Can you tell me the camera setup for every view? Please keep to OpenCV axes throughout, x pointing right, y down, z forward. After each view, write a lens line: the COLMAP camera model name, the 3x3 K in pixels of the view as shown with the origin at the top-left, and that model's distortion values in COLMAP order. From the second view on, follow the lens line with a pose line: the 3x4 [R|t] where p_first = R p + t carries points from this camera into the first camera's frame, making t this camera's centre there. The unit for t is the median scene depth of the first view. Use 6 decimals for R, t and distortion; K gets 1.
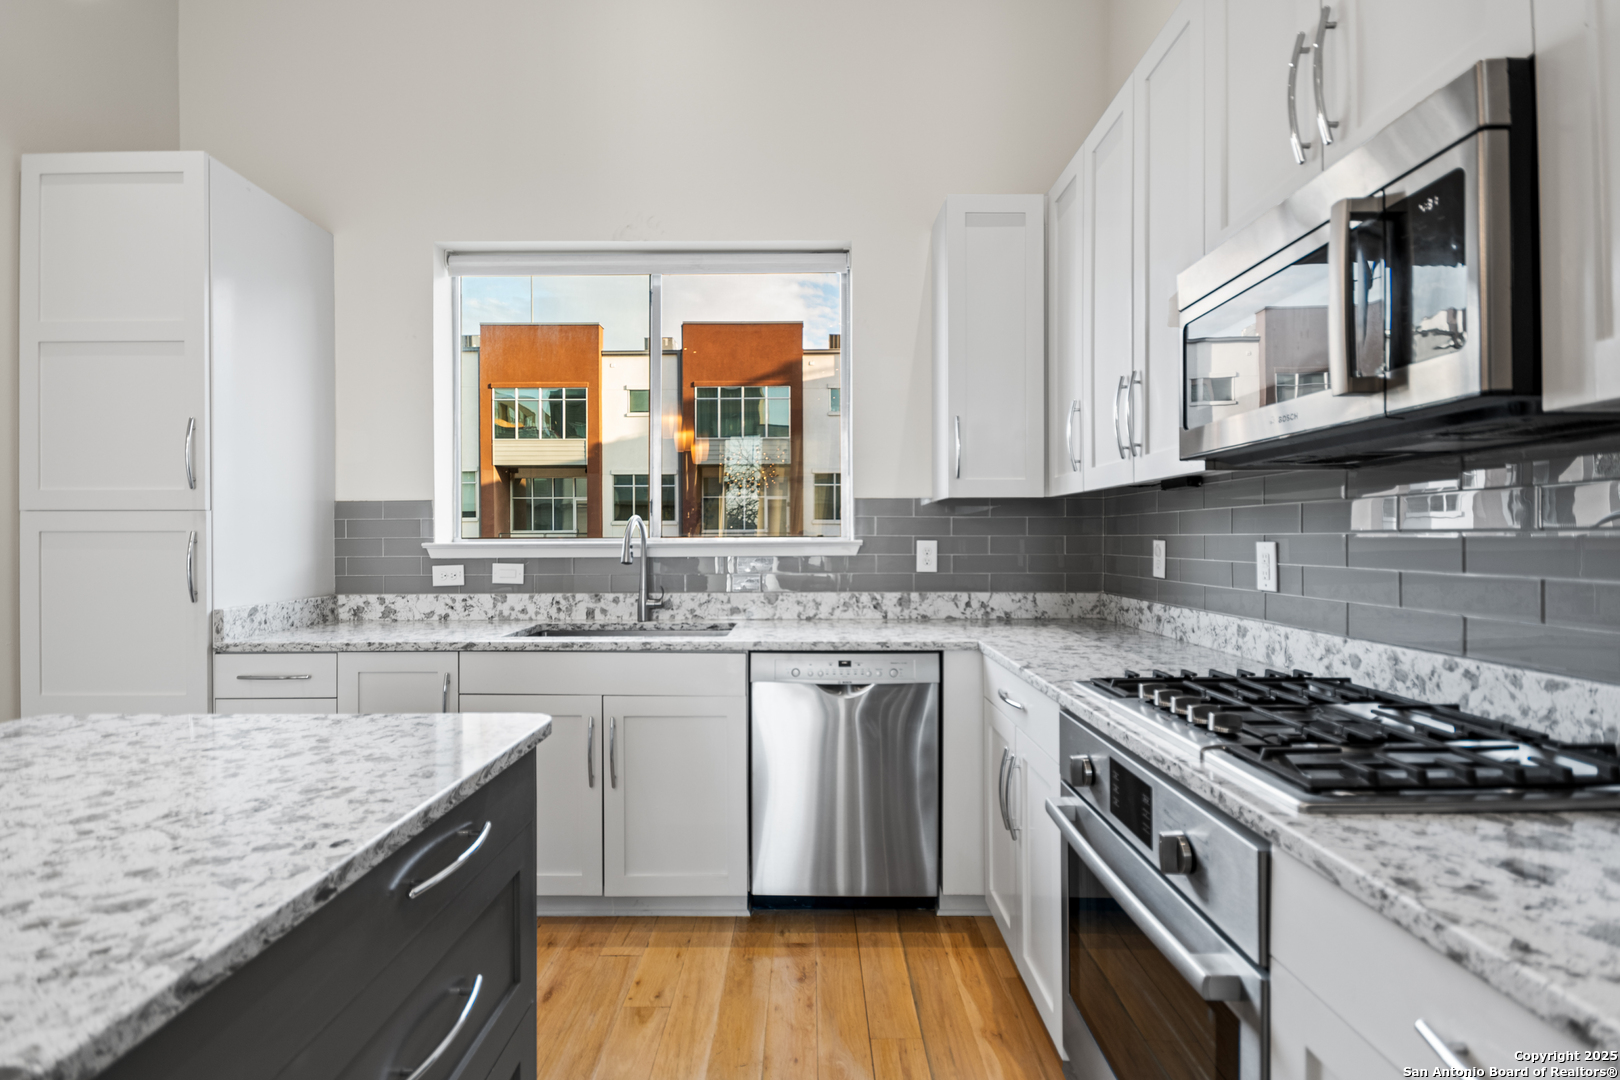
lens RADIAL K [[770.5, 0, 801.4], [0, 770.5, 541.0], [0, 0, 1]] dist [0.004920, -0.005093]
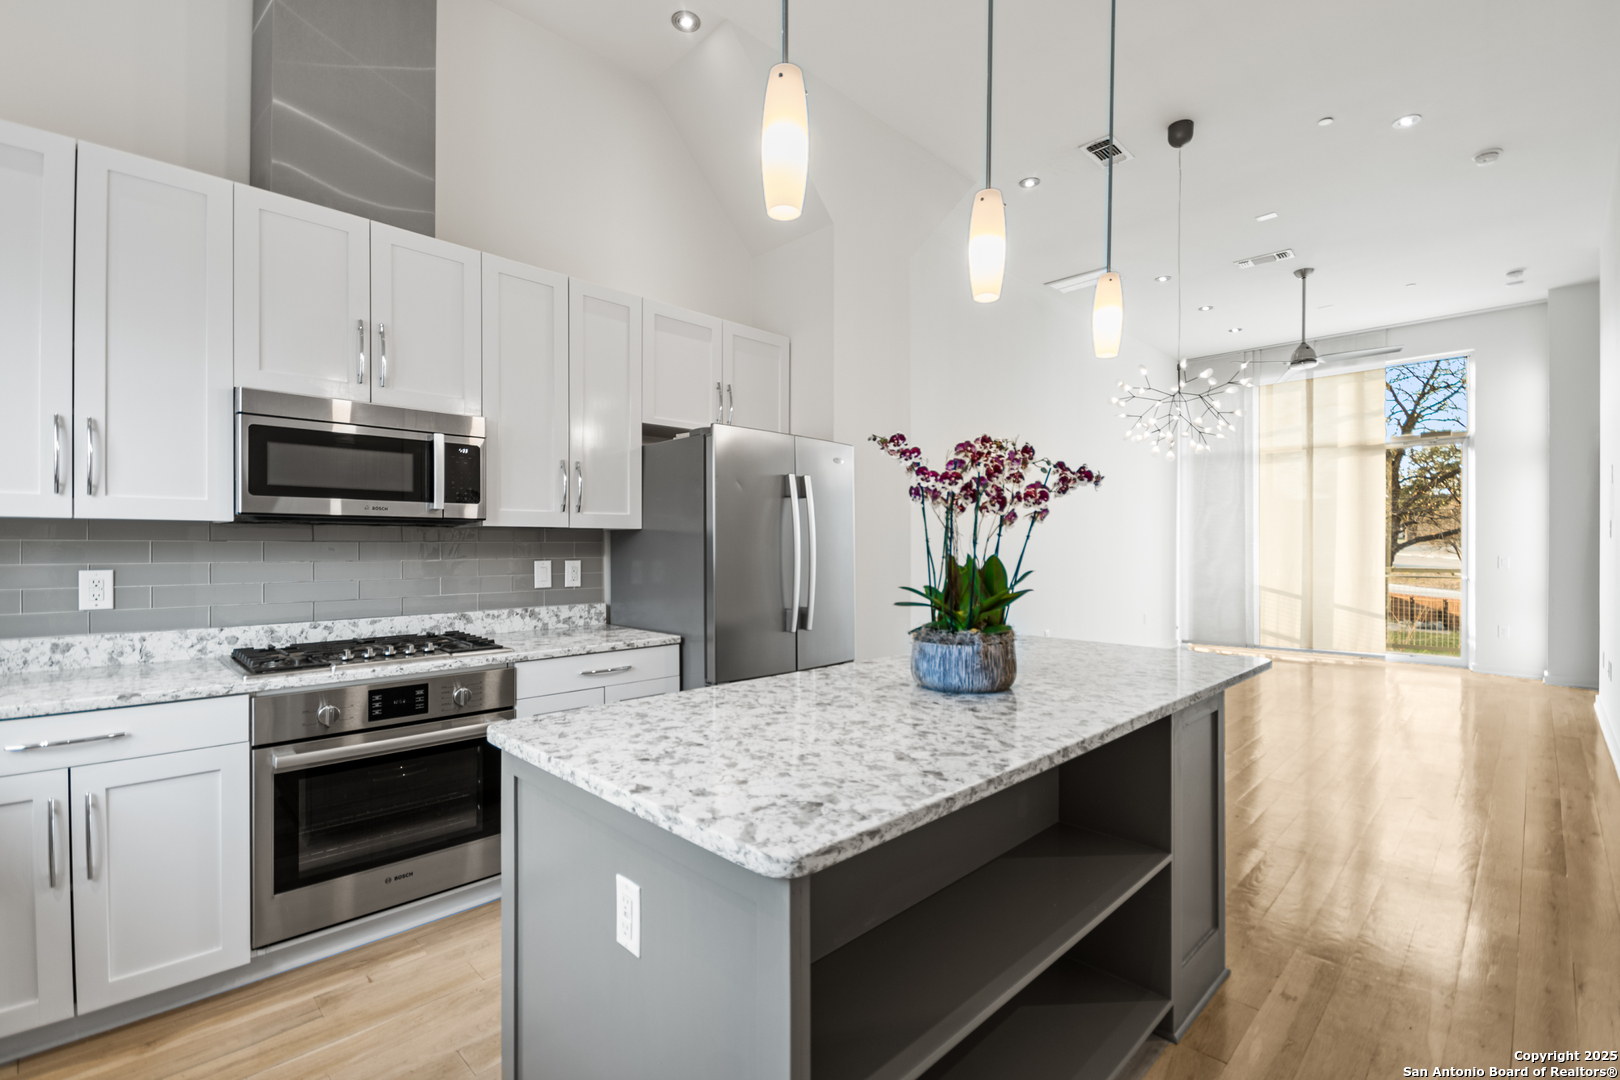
lens RADIAL K [[735.3, 0, 800.8], [0, 735.3, 547.4], [0, 0, 1]] dist [0.004738, -0.006858]
pose [[-0.706149, 0.003554, 0.708054, -0.772466], [0.004580, 0.999989, -0.000451, -0.021989], [-0.708049, 0.002925, -0.706158, 0.770587]]
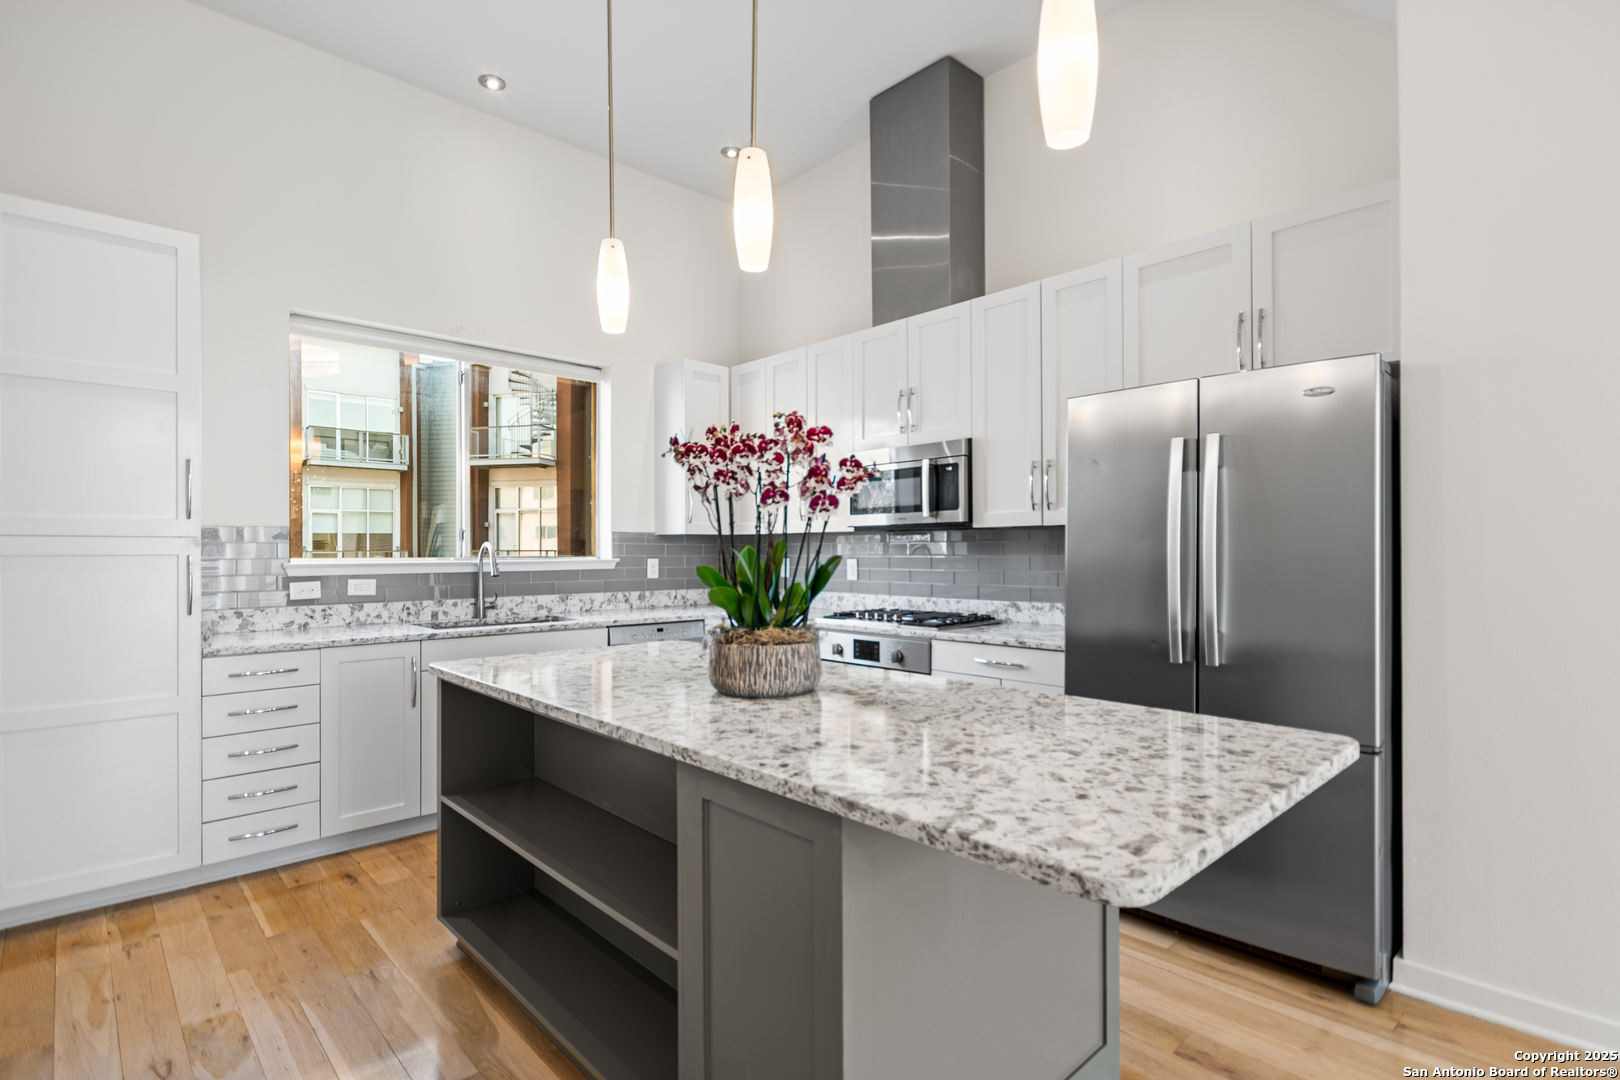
lens RADIAL K [[770.5, 0, 788.5], [0, 770.5, 549.0], [0, 0, 1]] dist [0.004920, -0.005093]
pose [[0.738027, 0.003029, 0.674764, -0.835028], [0.003233, 0.999963, -0.008025, -0.008394], [-0.674763, 0.008104, 0.737990, -0.446760]]
